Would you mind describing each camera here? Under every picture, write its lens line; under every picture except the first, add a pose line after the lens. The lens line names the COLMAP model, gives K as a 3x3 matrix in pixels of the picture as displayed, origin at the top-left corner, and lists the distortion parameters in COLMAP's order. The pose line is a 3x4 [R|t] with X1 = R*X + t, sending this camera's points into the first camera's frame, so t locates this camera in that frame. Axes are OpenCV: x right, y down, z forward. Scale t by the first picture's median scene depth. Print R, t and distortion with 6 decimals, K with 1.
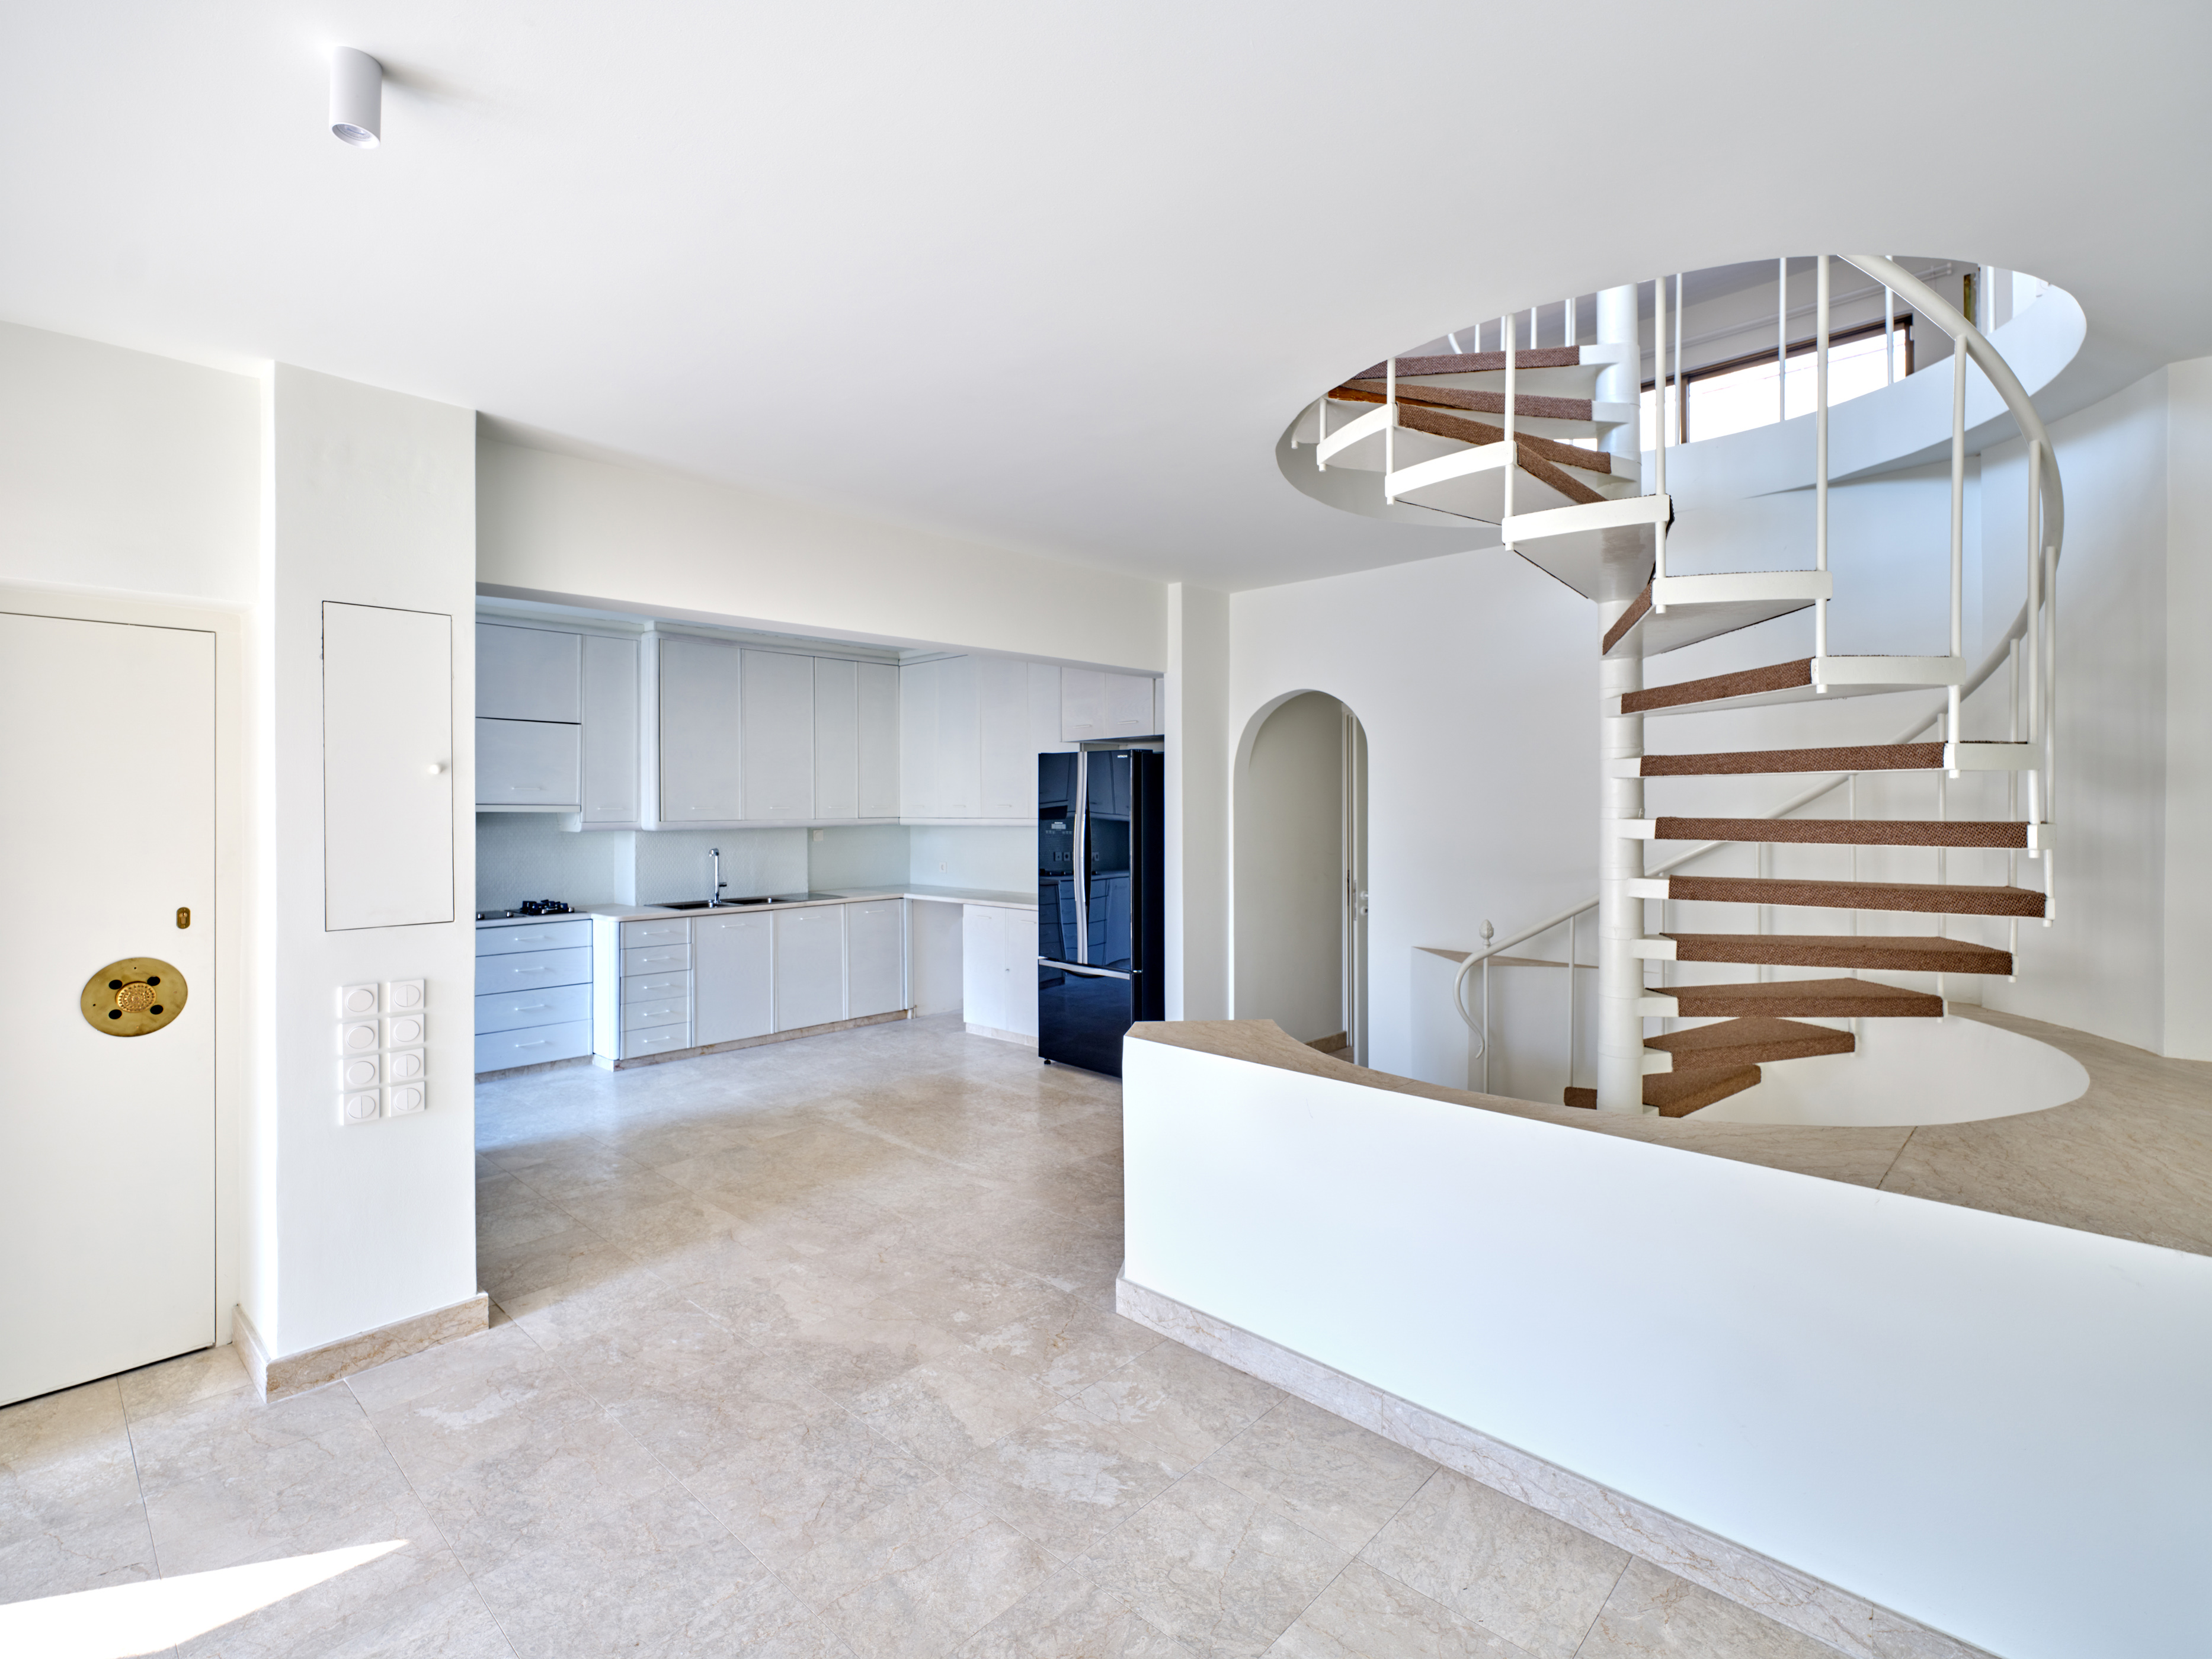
lens RADIAL K [[1058.5, 0, 1112.4], [0, 1058.5, 817.3], [0, 0, 1]] dist [0.003170, -0.000824]
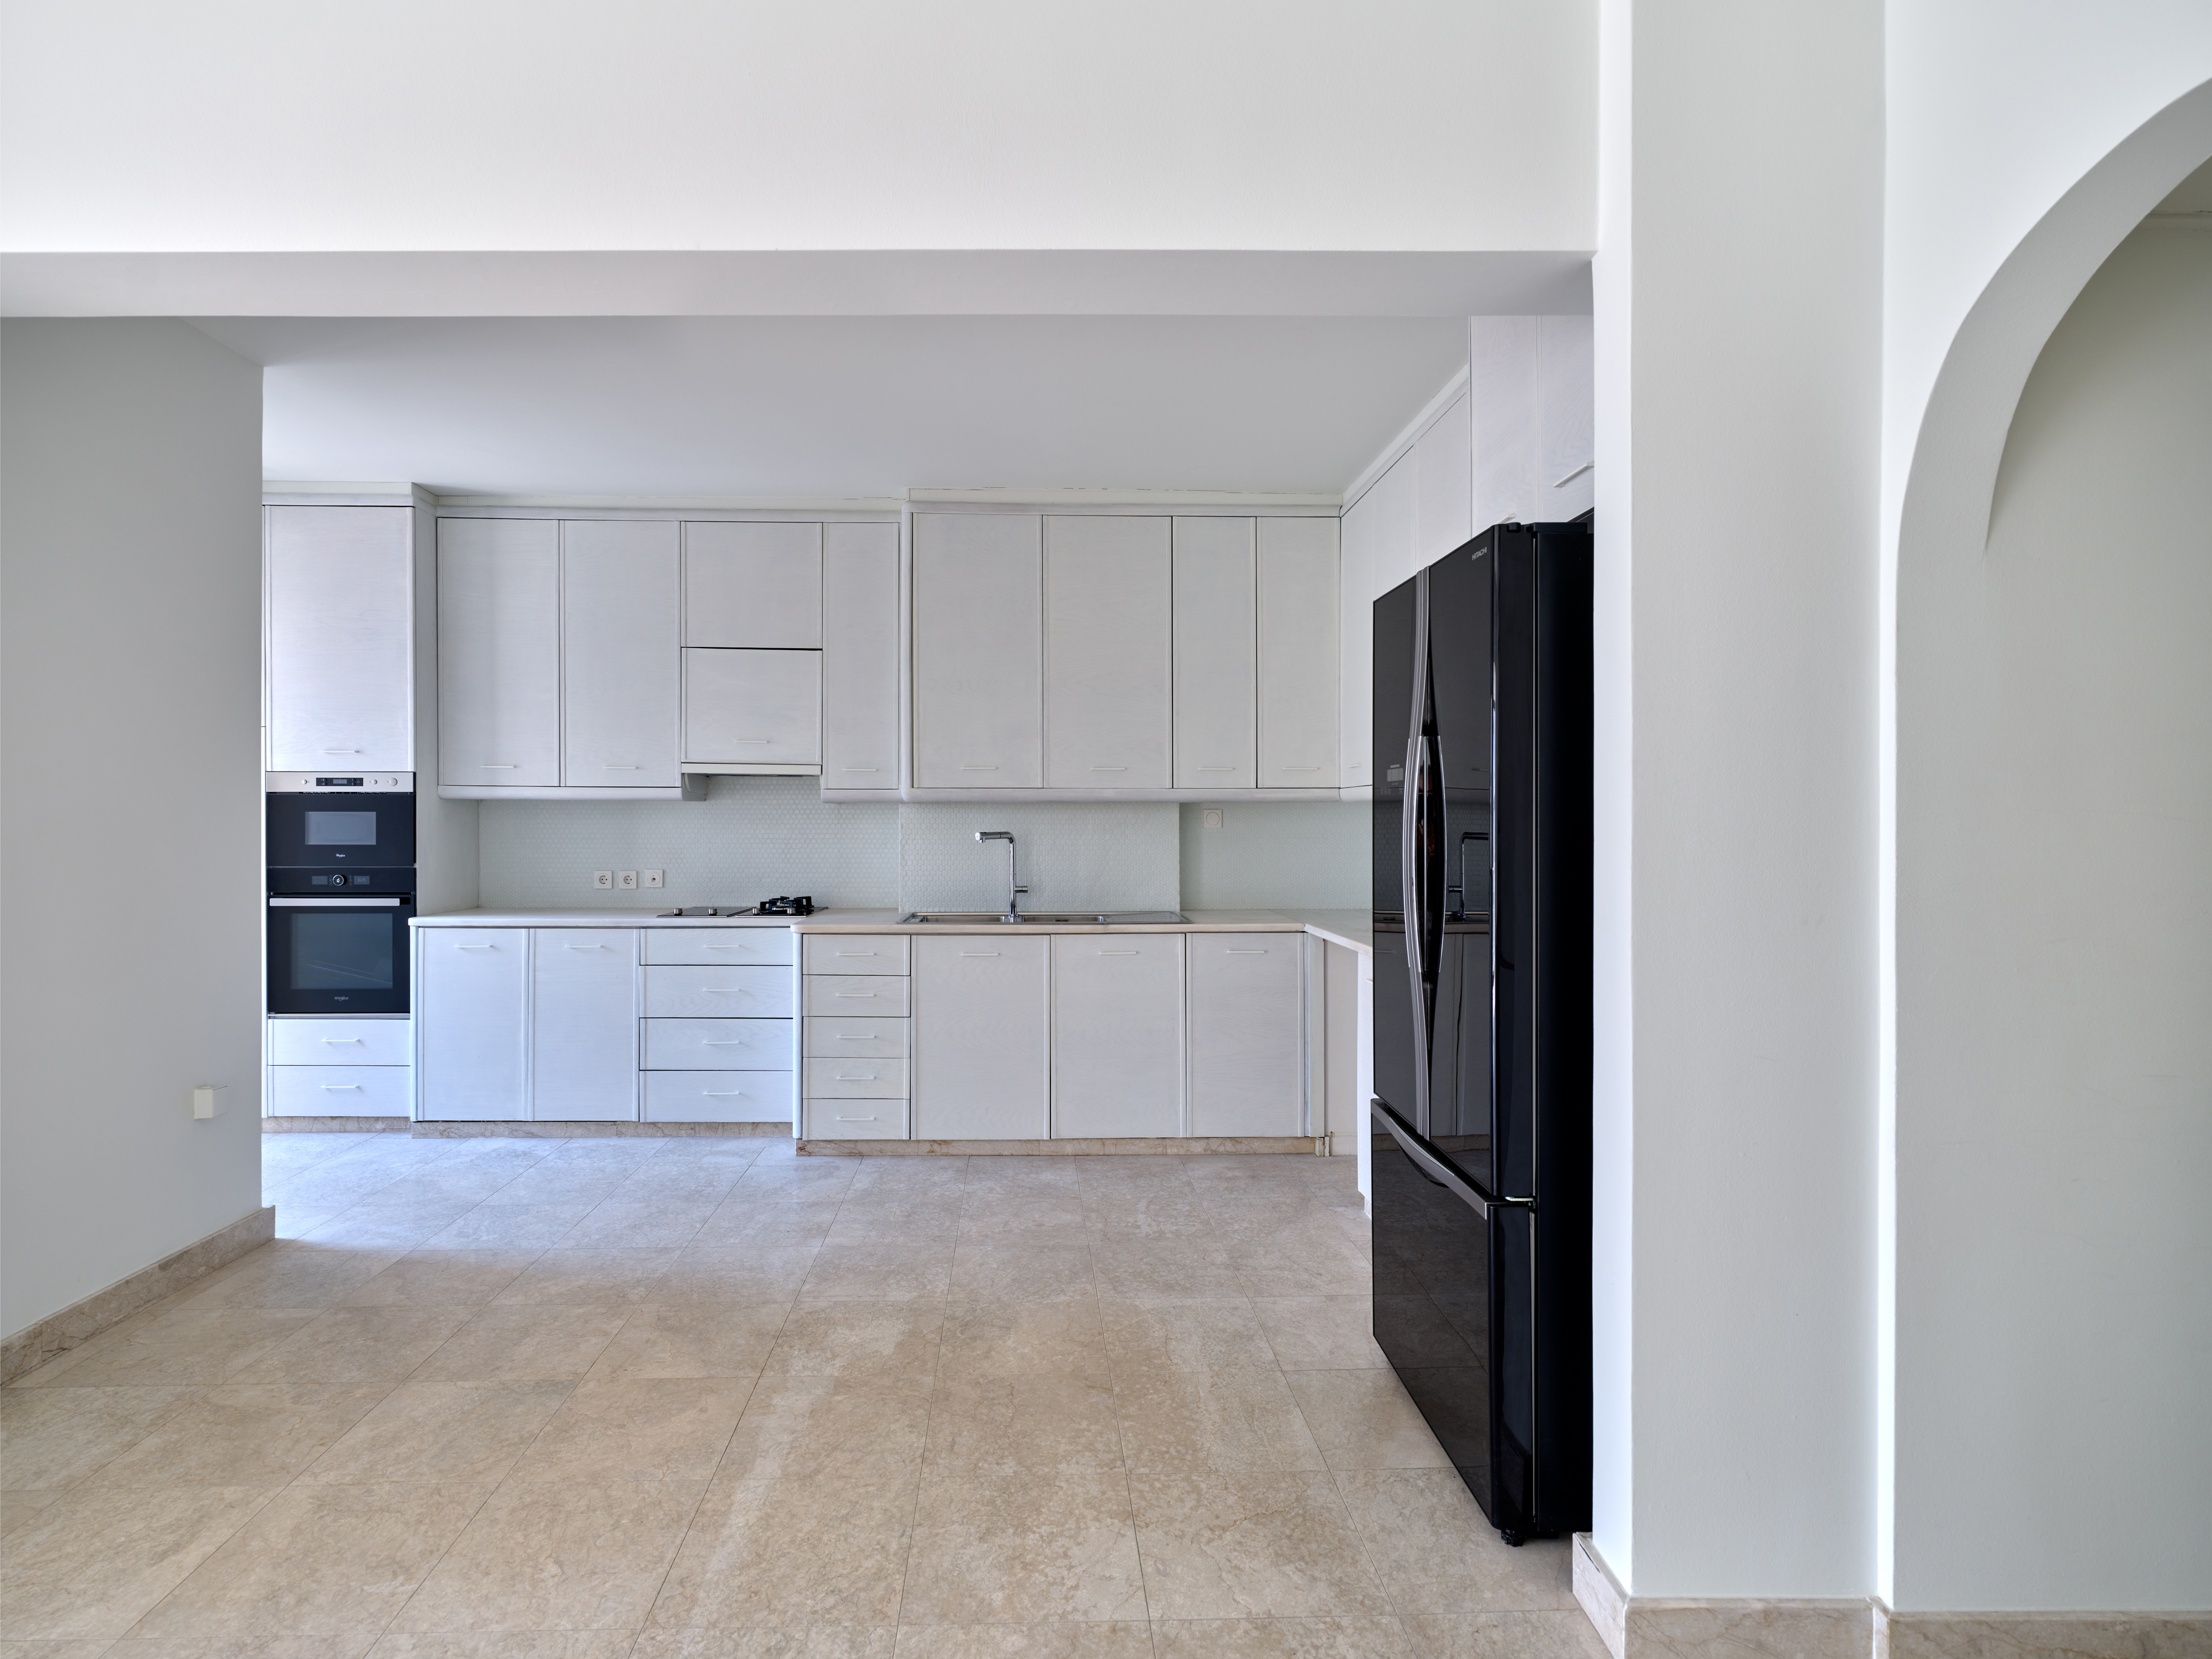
lens RADIAL K [[1133.2, 0, 1089.4], [0, 1133.2, 819.7], [0, 0, 1]] dist [-0.000288, 0.001265]
pose [[0.699688, 0.001537, -0.714447, 0.197817], [-0.012198, 0.999878, -0.009795, 0.036392], [0.714344, 0.015569, 0.699621, 0.718031]]
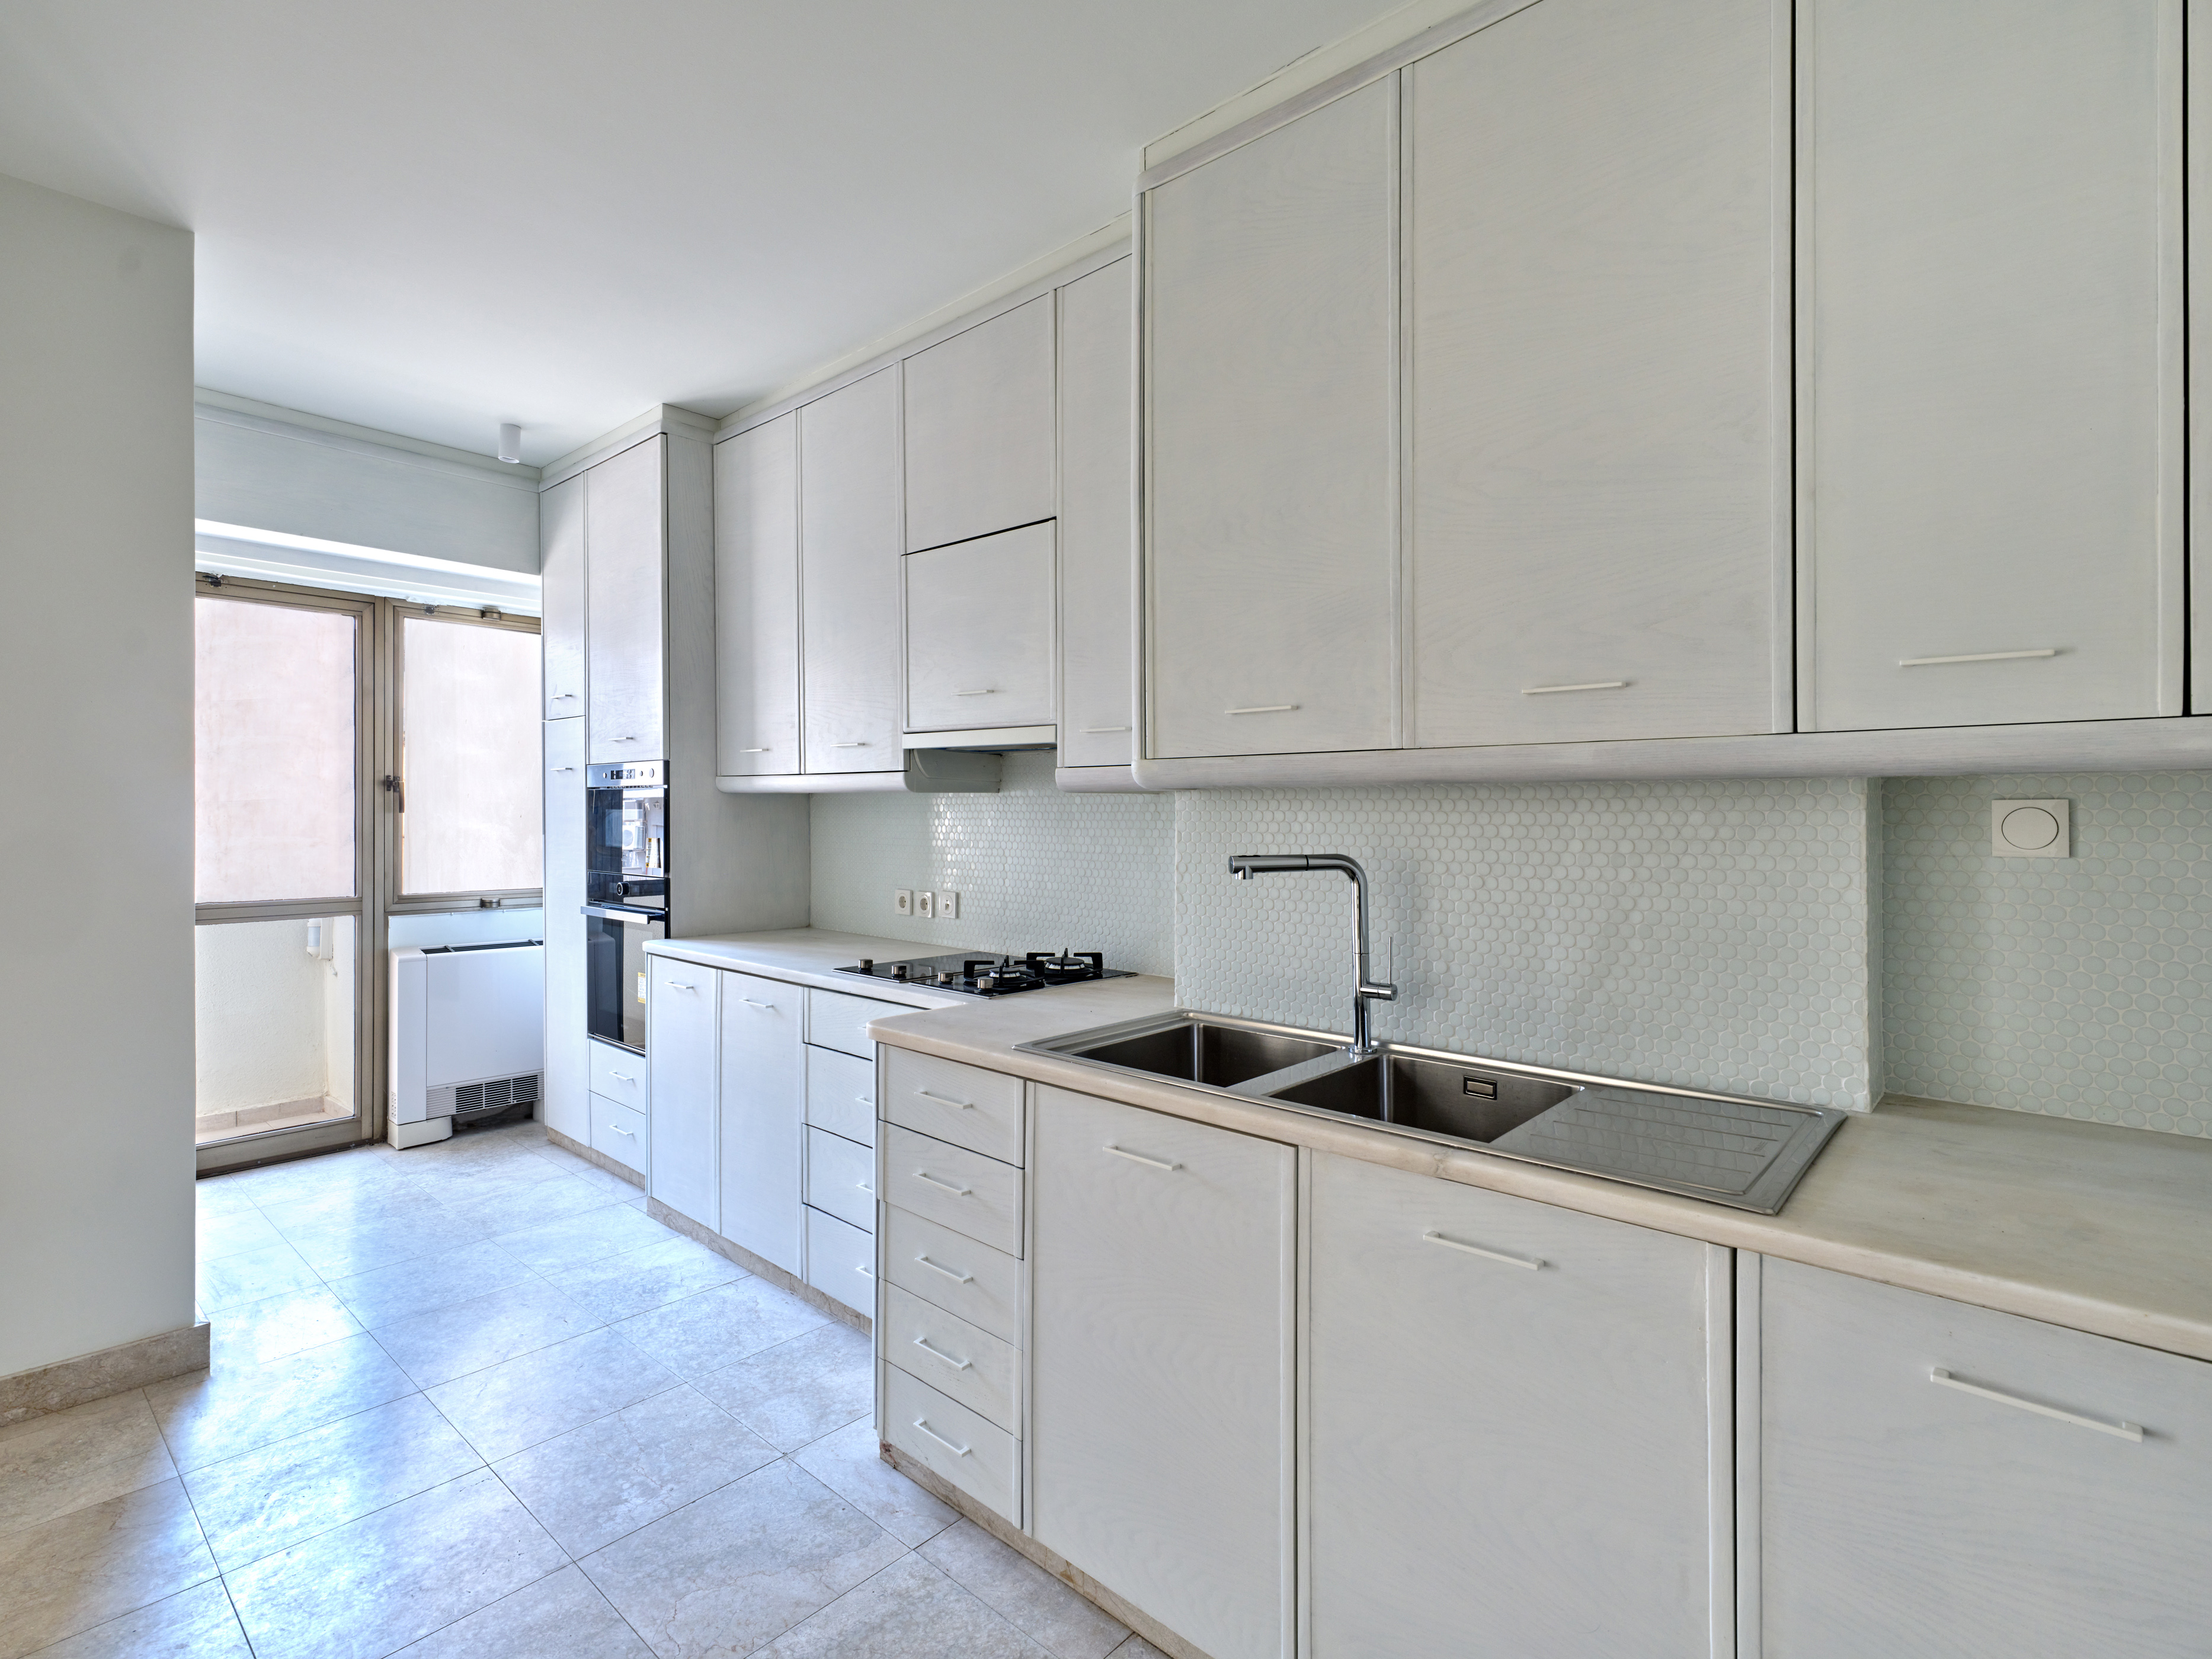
lens RADIAL K [[1058.5, 0, 1087.7], [0, 1058.5, 810.7], [0, 0, 1]] dist [0.003170, -0.000824]
pose [[-0.028637, 0.001165, -0.999589, -0.126345], [-0.016062, 0.999870, 0.001626, 0.023781], [0.999461, 0.016102, -0.028615, 1.223017]]
